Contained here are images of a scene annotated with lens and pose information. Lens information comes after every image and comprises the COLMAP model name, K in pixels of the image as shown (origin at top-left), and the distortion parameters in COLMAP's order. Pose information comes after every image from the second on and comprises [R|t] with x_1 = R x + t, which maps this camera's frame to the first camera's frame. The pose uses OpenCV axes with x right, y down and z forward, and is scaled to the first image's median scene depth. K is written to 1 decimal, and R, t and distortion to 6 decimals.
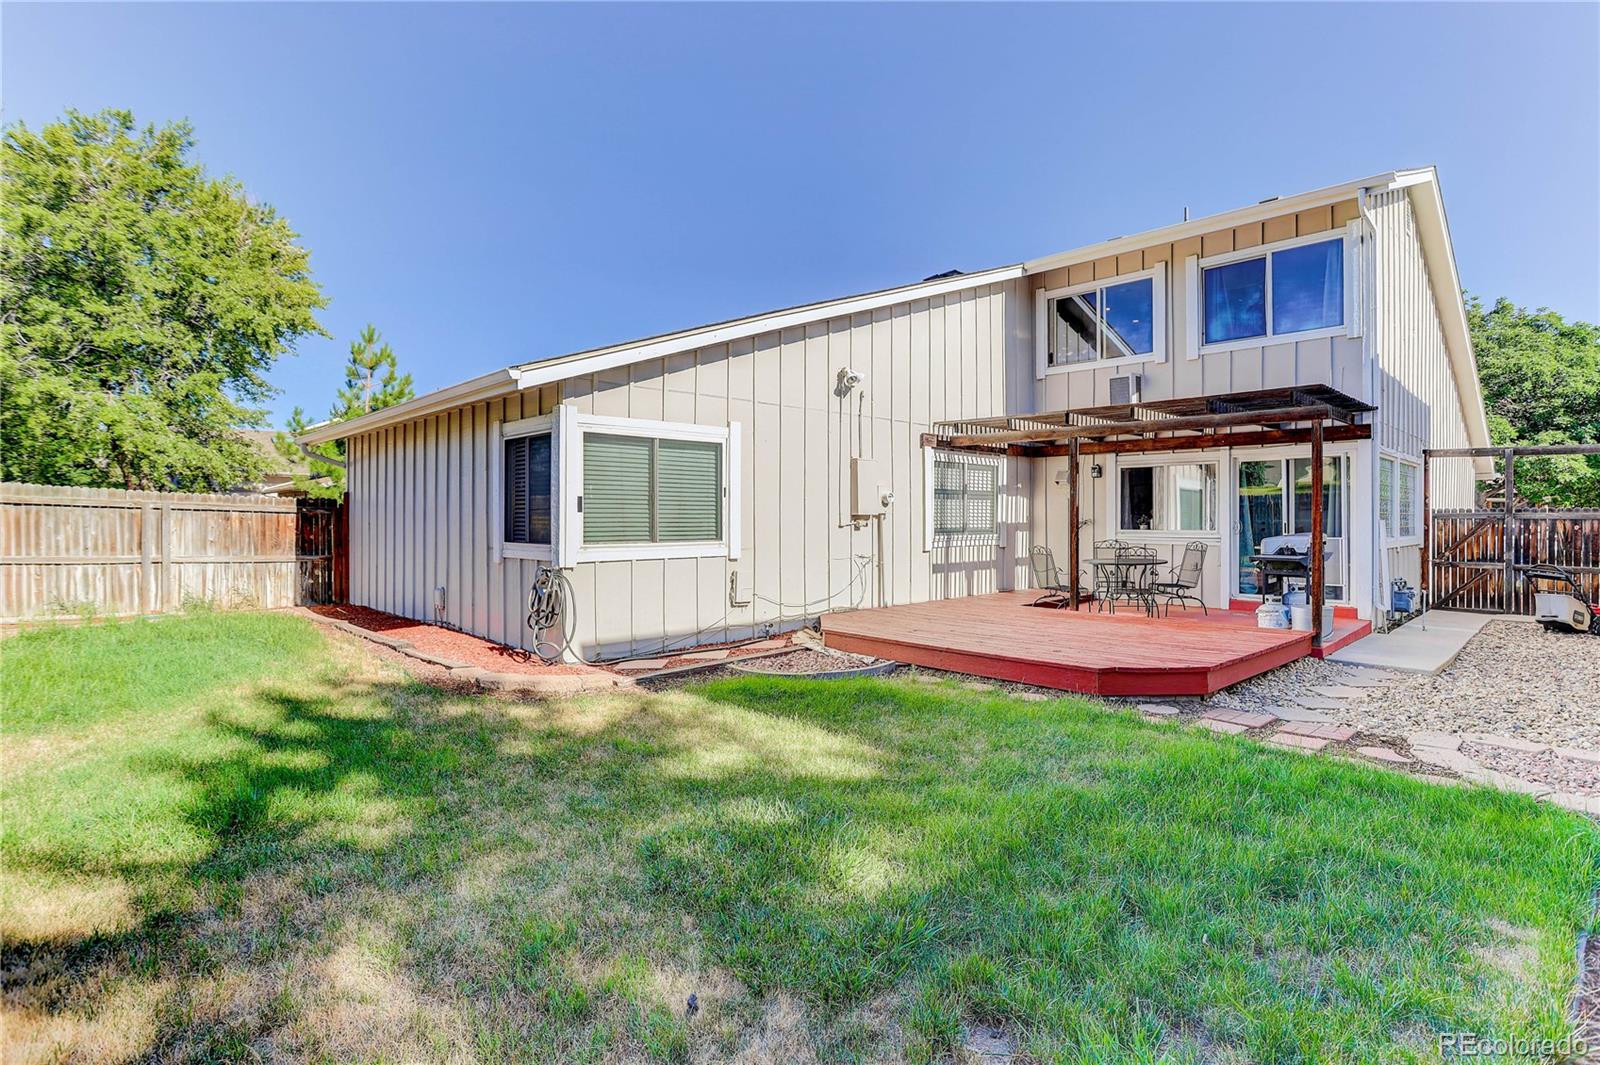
lens RADIAL K [[784.2, 0, 812.0], [0, 784.2, 526.4], [0, 0, 1]] dist [-0.035629, 0.013290]
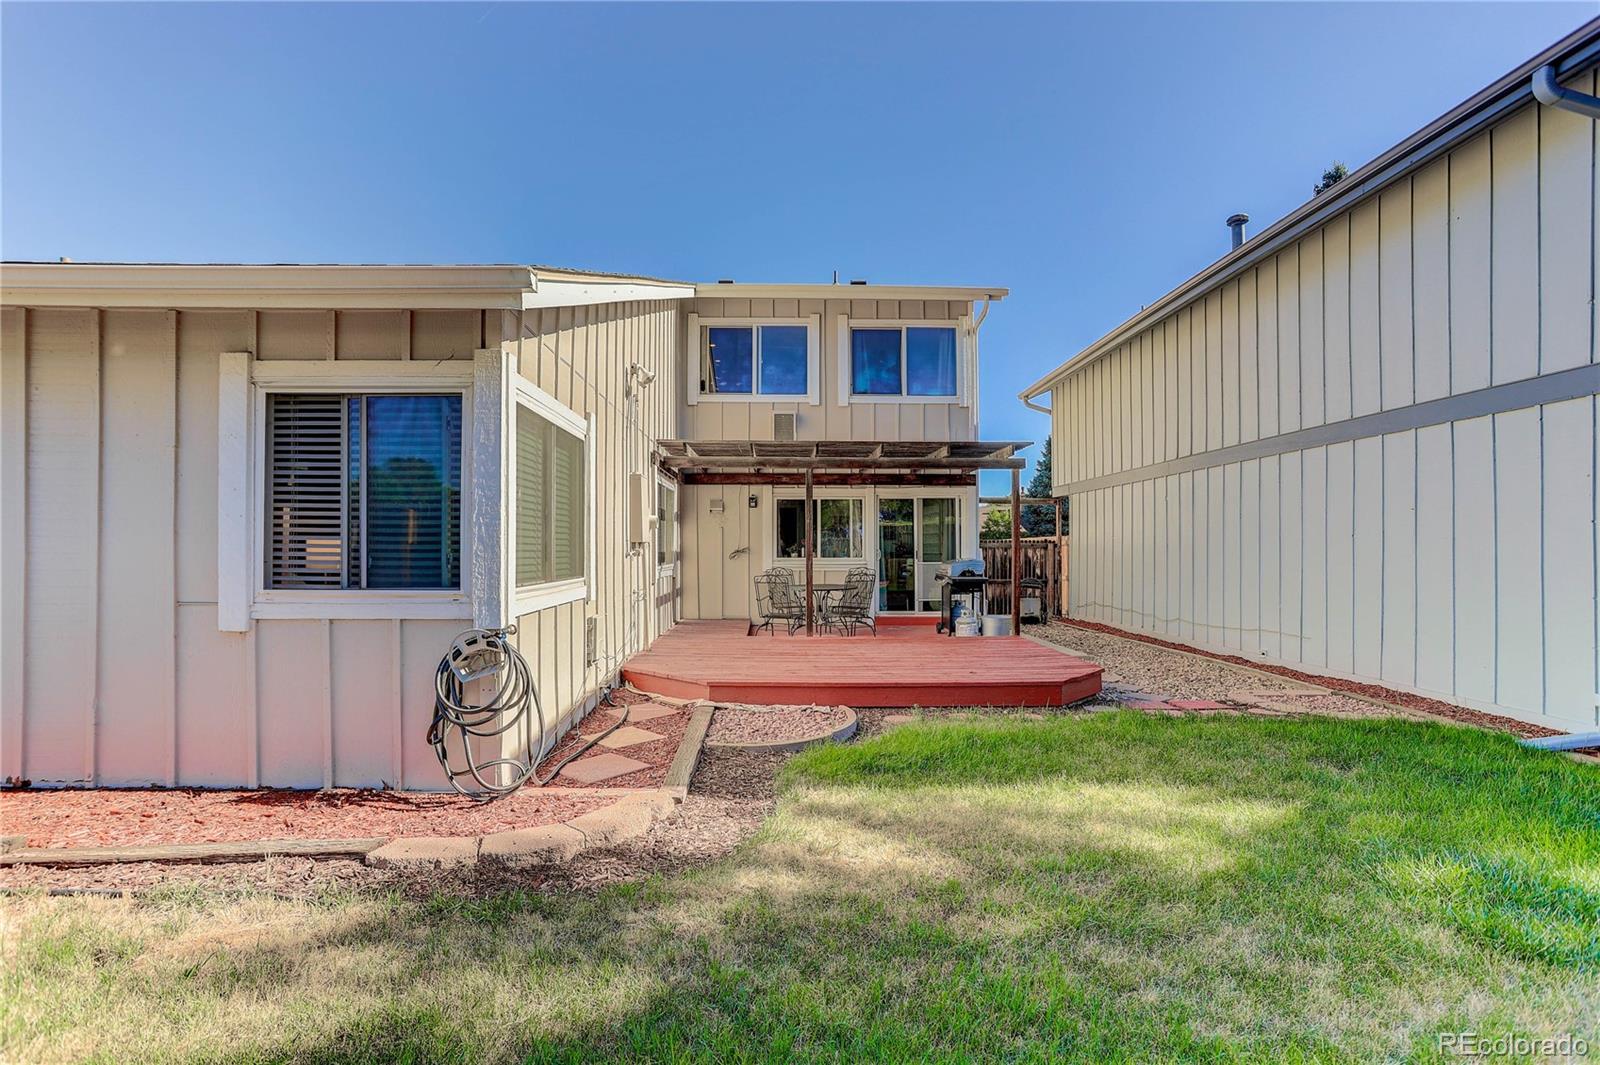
lens RADIAL K [[784.2, 0, 798.6], [0, 784.2, 521.1], [0, 0, 1]] dist [-0.035629, 0.013290]
pose [[0.683628, 0.026280, 0.729358, -0.371736], [0.007435, 0.999049, -0.042966, -0.000070], [-0.729793, 0.034795, 0.682782, 0.274306]]
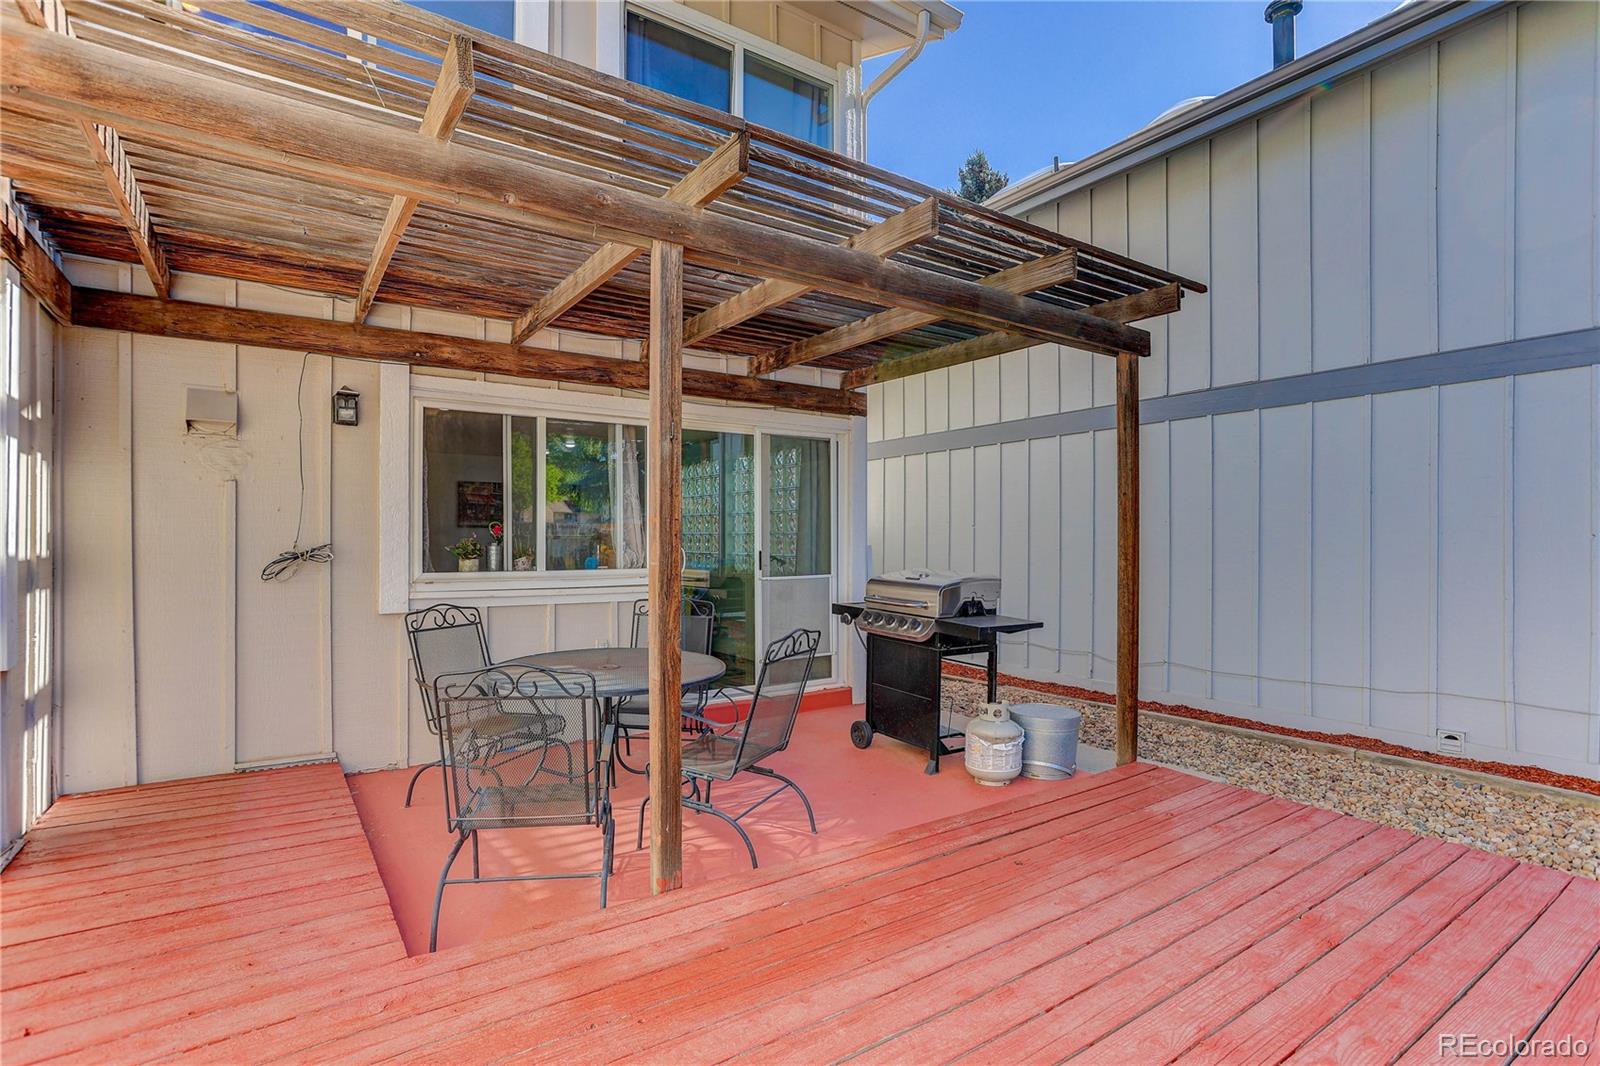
lens RADIAL K [[784.2, 0, 807.2], [0, 784.2, 538.6], [0, 0, 1]] dist [-0.035629, 0.013290]
pose [[0.172173, -0.002502, 0.985064, 0.067386], [0.005179, 0.999985, 0.001635, -0.012585], [-0.985053, 0.004820, 0.172184, 0.799101]]
